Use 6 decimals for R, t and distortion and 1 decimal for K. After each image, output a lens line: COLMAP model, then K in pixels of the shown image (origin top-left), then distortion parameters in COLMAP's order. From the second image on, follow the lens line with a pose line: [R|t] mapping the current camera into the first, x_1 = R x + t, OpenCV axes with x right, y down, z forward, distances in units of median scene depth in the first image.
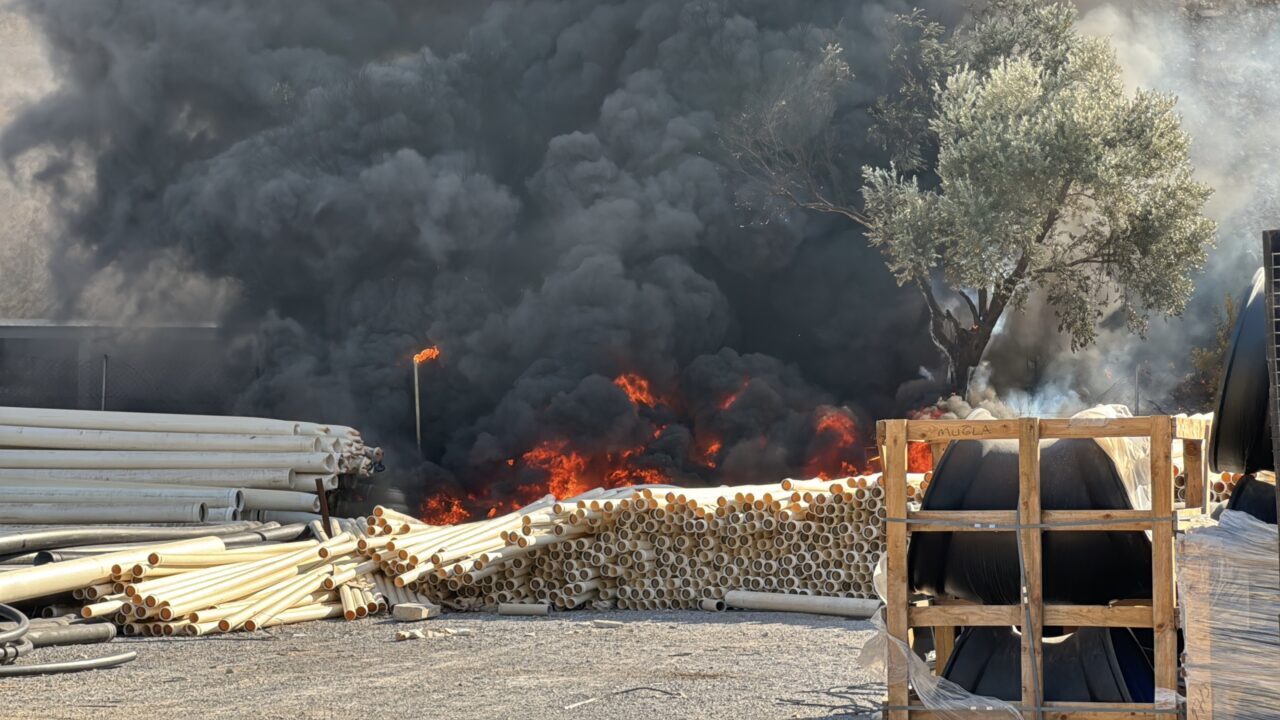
lens RADIAL K [[3585.0, 0, 634.4], [0, 3585.0, 356.5], [0, 0, 1]] dist [0.045815, 0.000000]
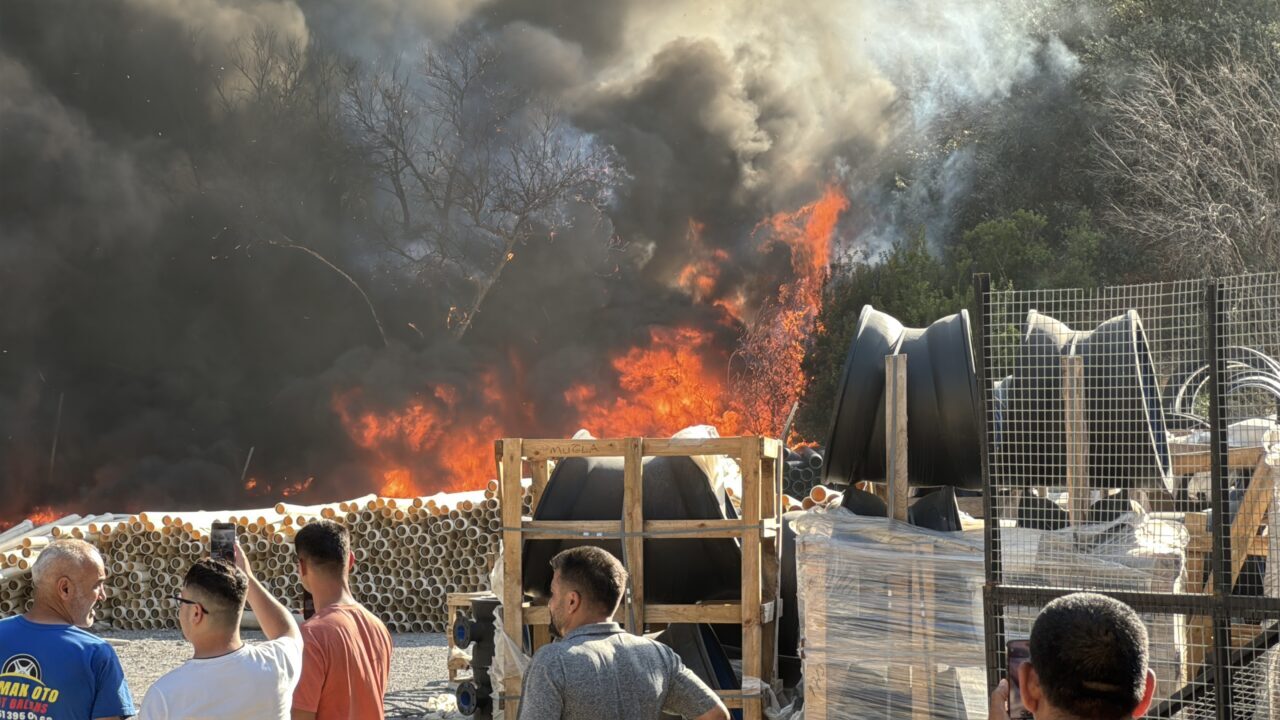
lens RADIAL K [[3585.0, 0, 643.3], [0, 3585.0, 358.5], [0, 0, 1]] dist [0.045815, 0.000000]
pose [[0.984205, 0.009527, 0.176779, -0.038886], [-0.007887, 0.999919, -0.009975, 0.001586], [-0.176859, 0.008423, 0.984200, -0.048569]]
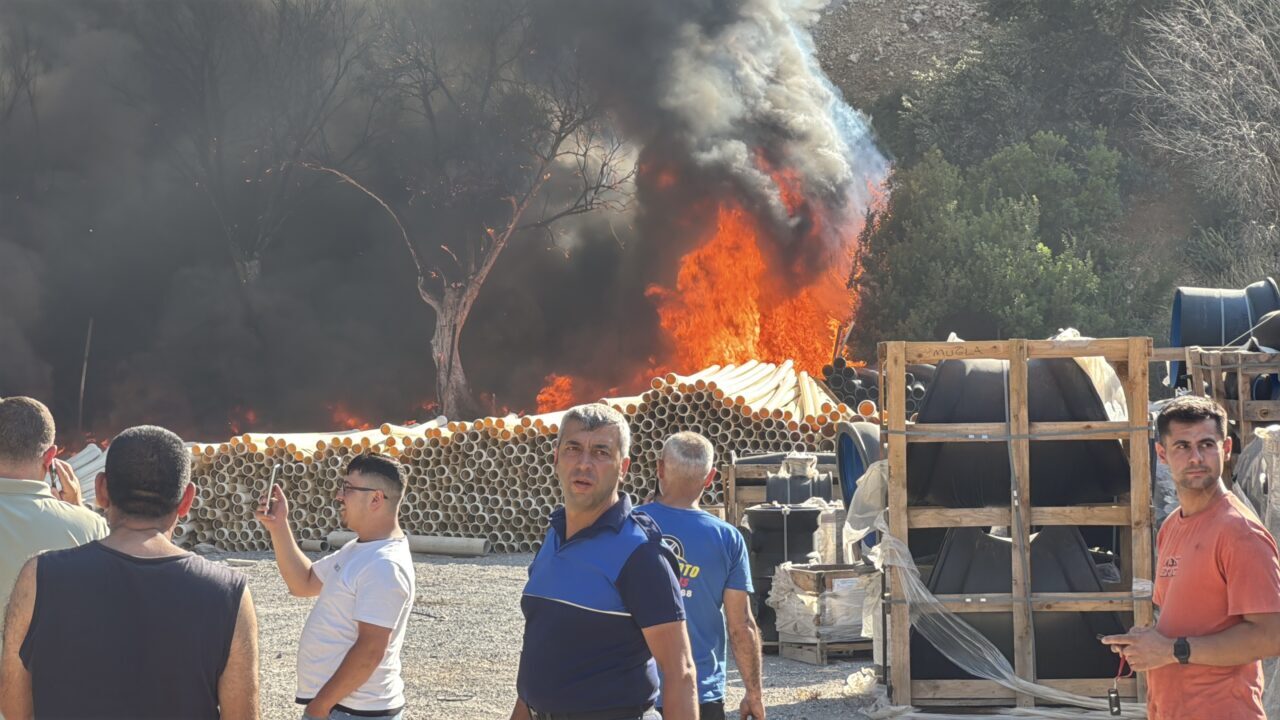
lens RADIAL K [[3585.0, 0, 630.9], [0, 3585.0, 349.9], [0, 0, 1]] dist [0.045815, 0.000000]
pose [[0.976444, 0.001332, 0.215768, -0.112981], [-0.002750, 0.999977, 0.006270, 0.006185], [-0.215754, -0.006716, 0.976425, -0.029833]]
